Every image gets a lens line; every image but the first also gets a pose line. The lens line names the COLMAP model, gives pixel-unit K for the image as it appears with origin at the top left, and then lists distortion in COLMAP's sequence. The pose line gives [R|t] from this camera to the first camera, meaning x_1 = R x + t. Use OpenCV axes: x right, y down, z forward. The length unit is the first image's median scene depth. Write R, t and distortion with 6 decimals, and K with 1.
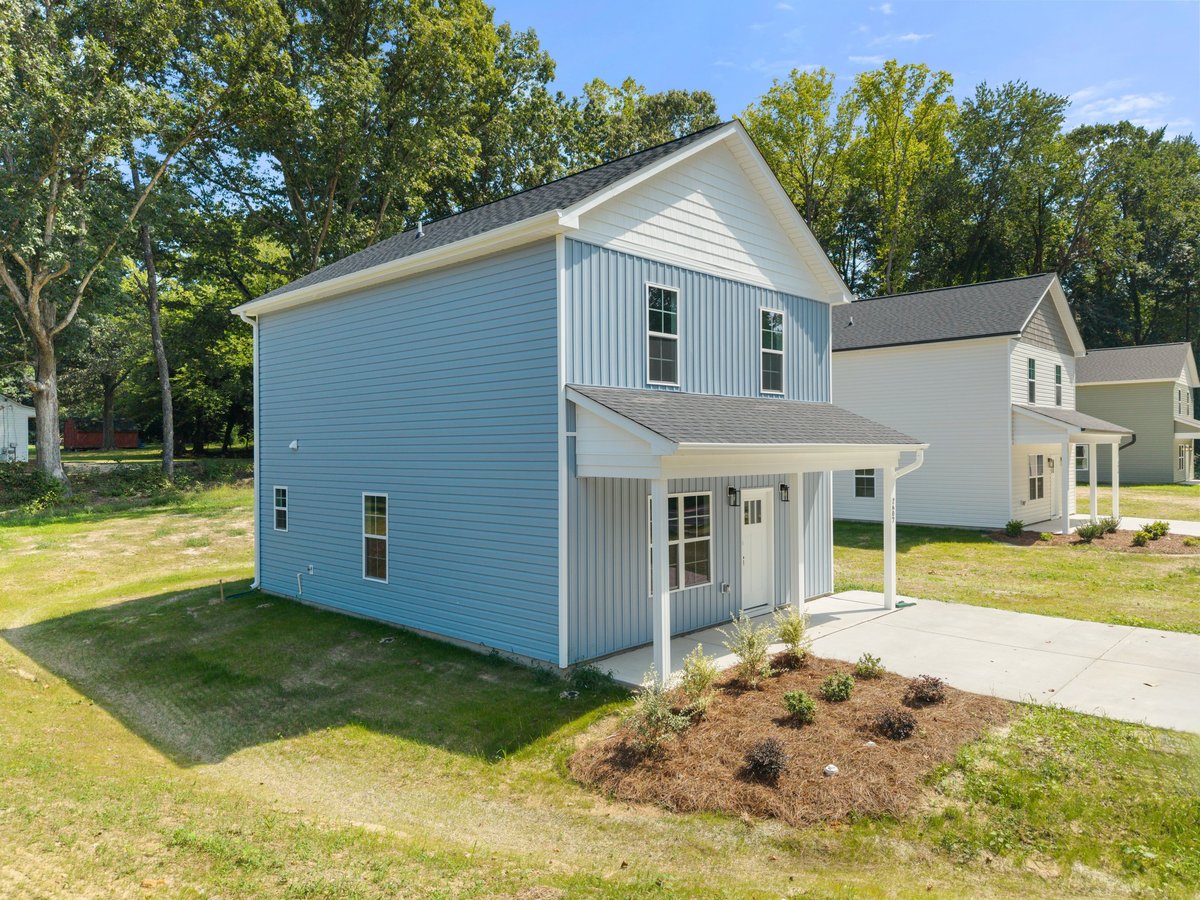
lens RADIAL K [[816.4, 0, 600.0], [0, 816.4, 450.0], [0, 0, 1]] dist [-0.004607, -0.002268]
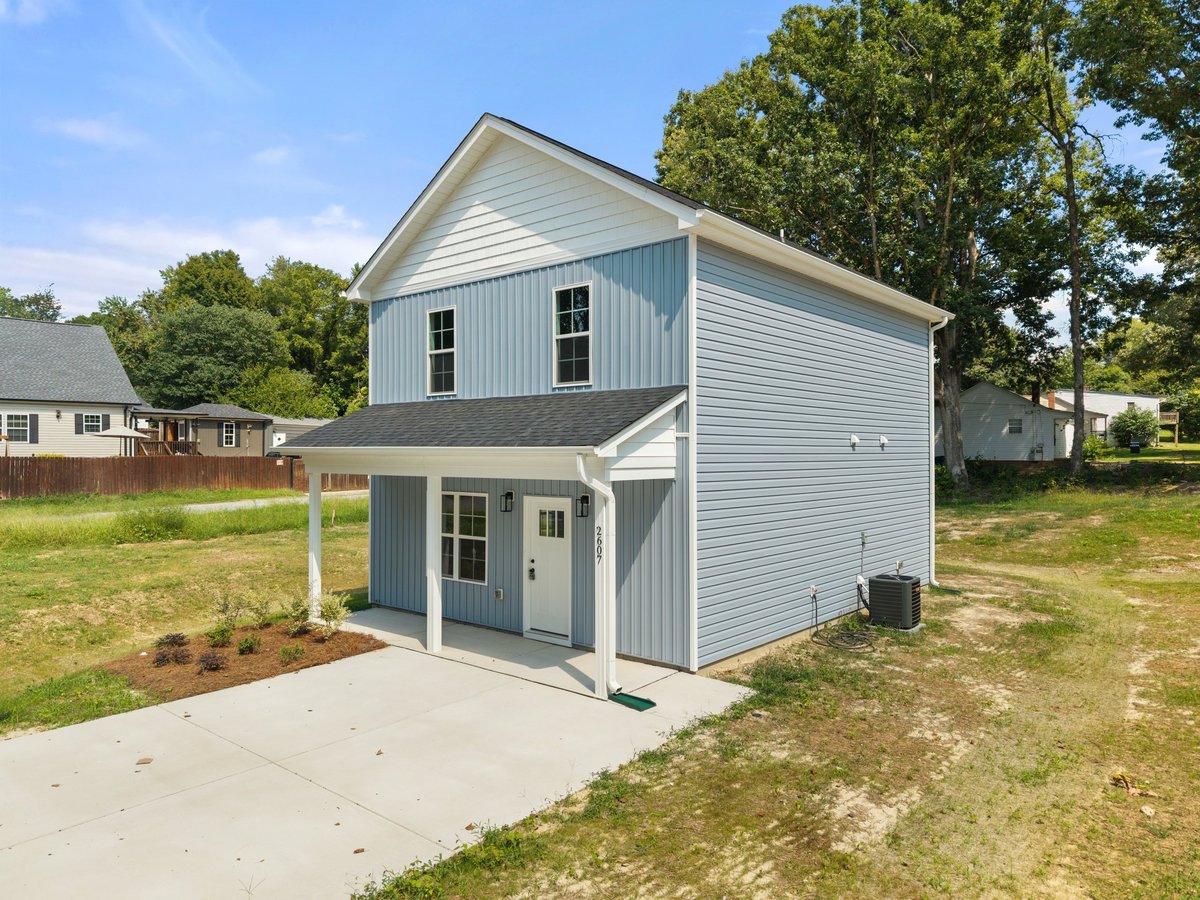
lens RADIAL K [[816.4, 0, 600.0], [0, 816.4, 450.0], [0, 0, 1]] dist [-0.004607, -0.002268]
pose [[0.064294, 0.000760, -0.997931, 1.172046], [0.001478, 0.999999, 0.000857, -0.003994], [0.997930, -0.001530, 0.064293, 1.095595]]
